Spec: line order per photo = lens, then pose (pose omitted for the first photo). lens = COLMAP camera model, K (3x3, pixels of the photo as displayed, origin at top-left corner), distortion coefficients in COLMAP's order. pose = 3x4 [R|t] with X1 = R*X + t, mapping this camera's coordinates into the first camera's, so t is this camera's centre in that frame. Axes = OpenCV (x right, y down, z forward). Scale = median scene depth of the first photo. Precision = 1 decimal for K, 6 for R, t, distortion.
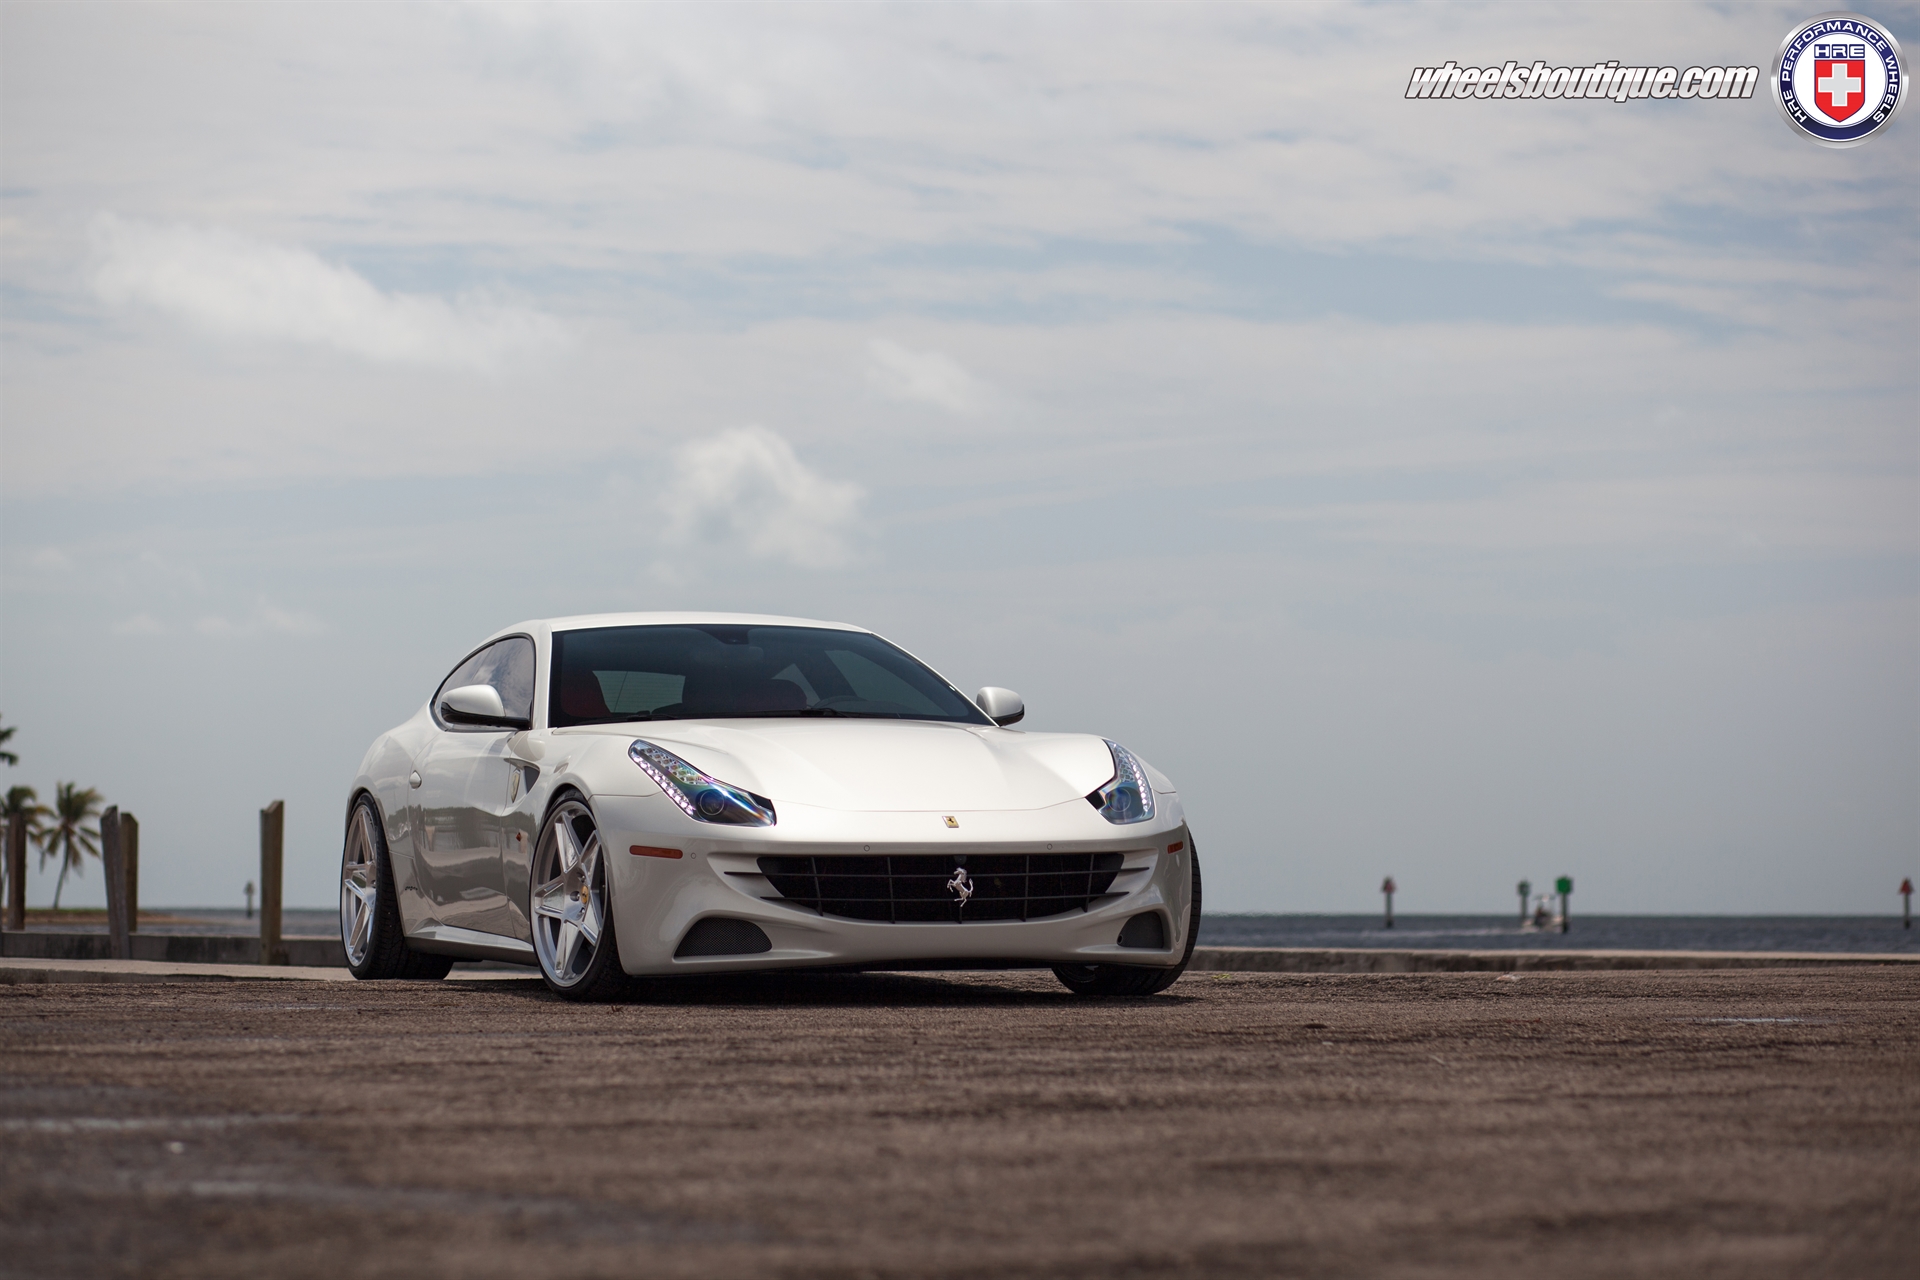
lens RADIAL K [[4789.1, 0, 959.5], [0, 4789.1, 639.9], [0, 0, 1]] dist [-0.074893, 0.000000]
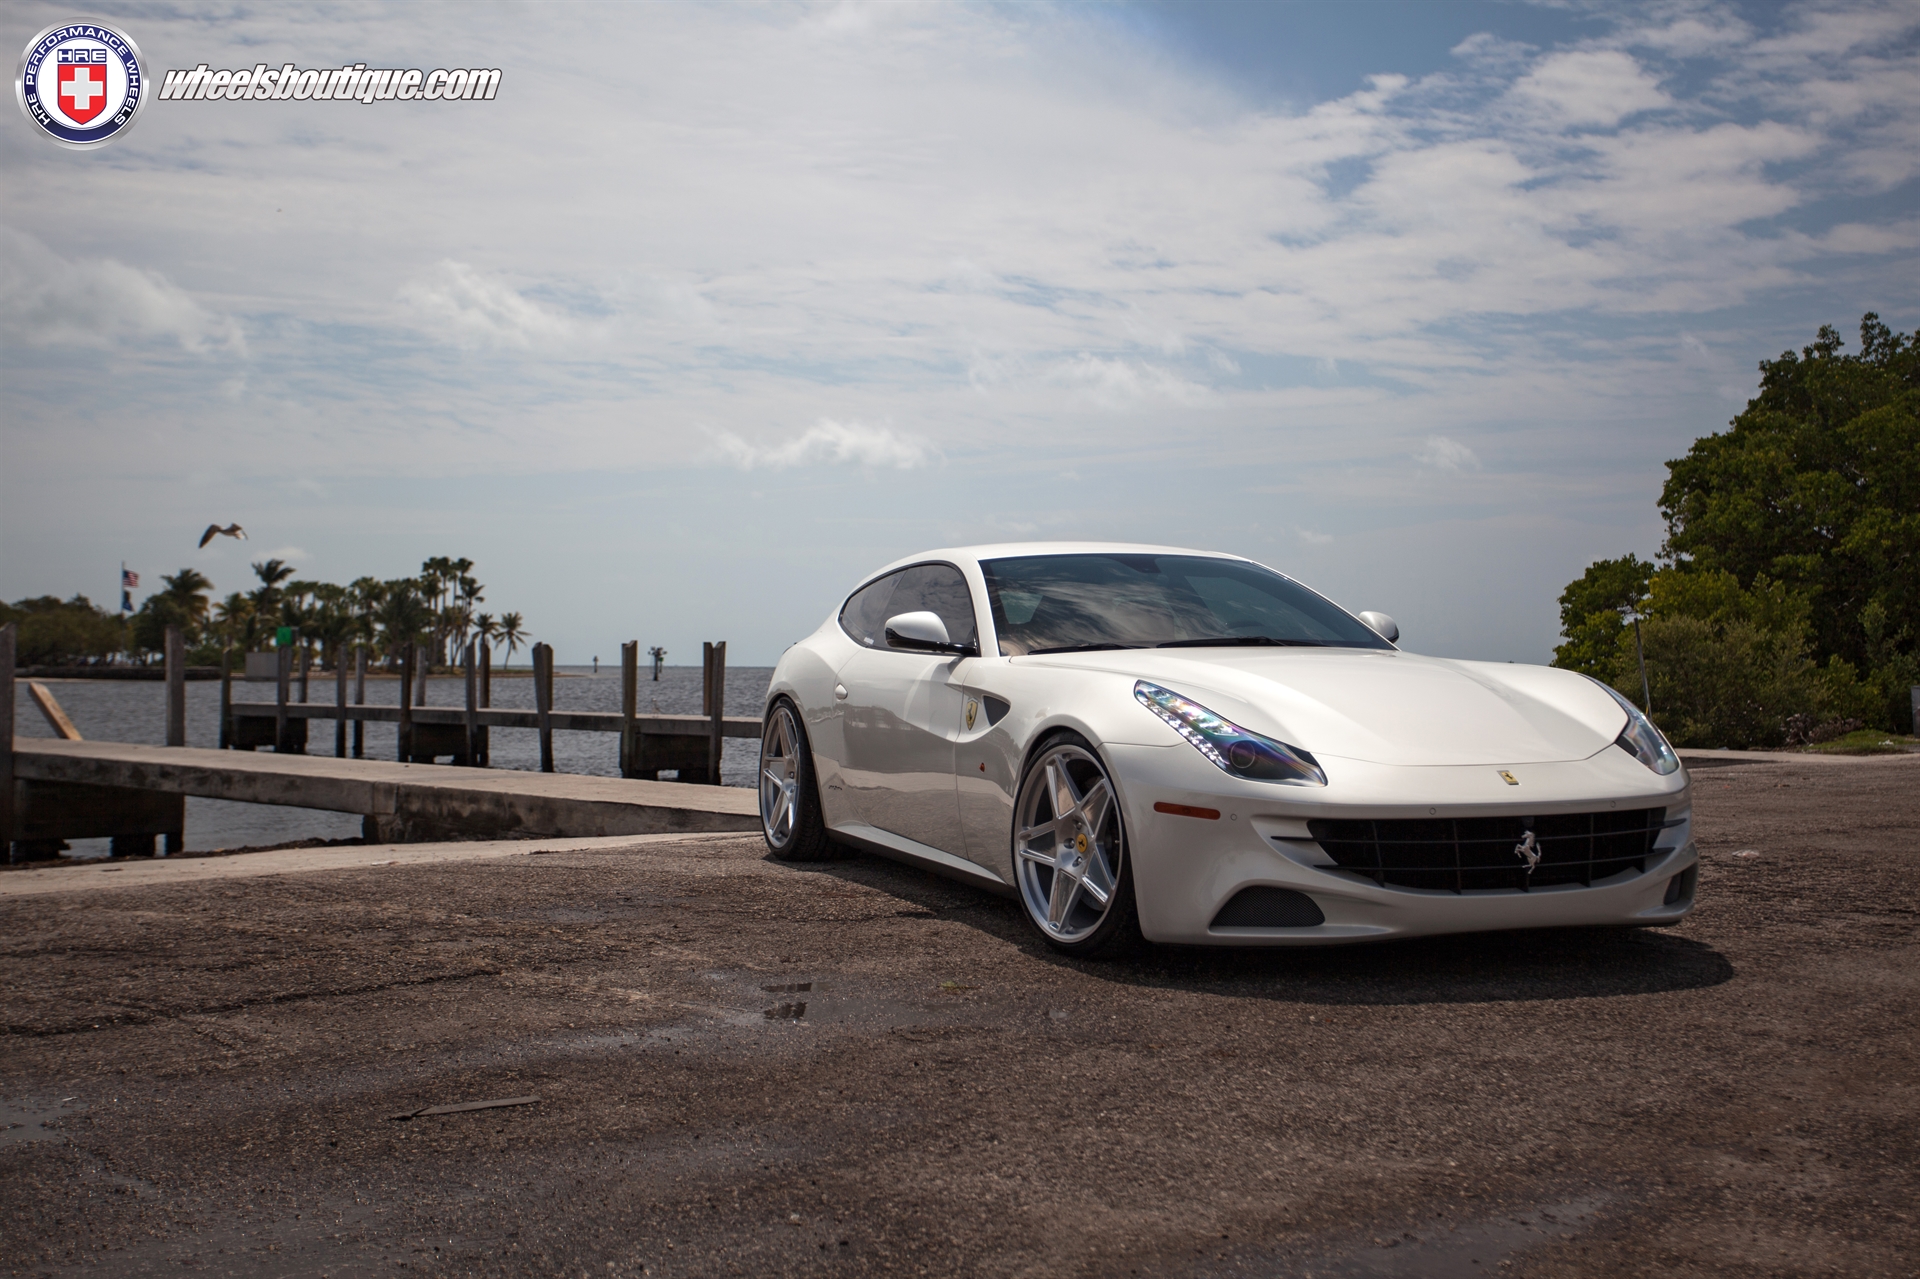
lens RADIAL K [[2201.3, 0, 961.9], [0, 2201.3, 640.4], [0, 0, 1]] dist [0.054634, 0.000000]
pose [[0.999843, 0.001863, 0.017611, -0.109600], [-0.002621, 0.999069, 0.043069, -0.005726], [-0.017515, -0.043108, 0.998917, 0.563929]]
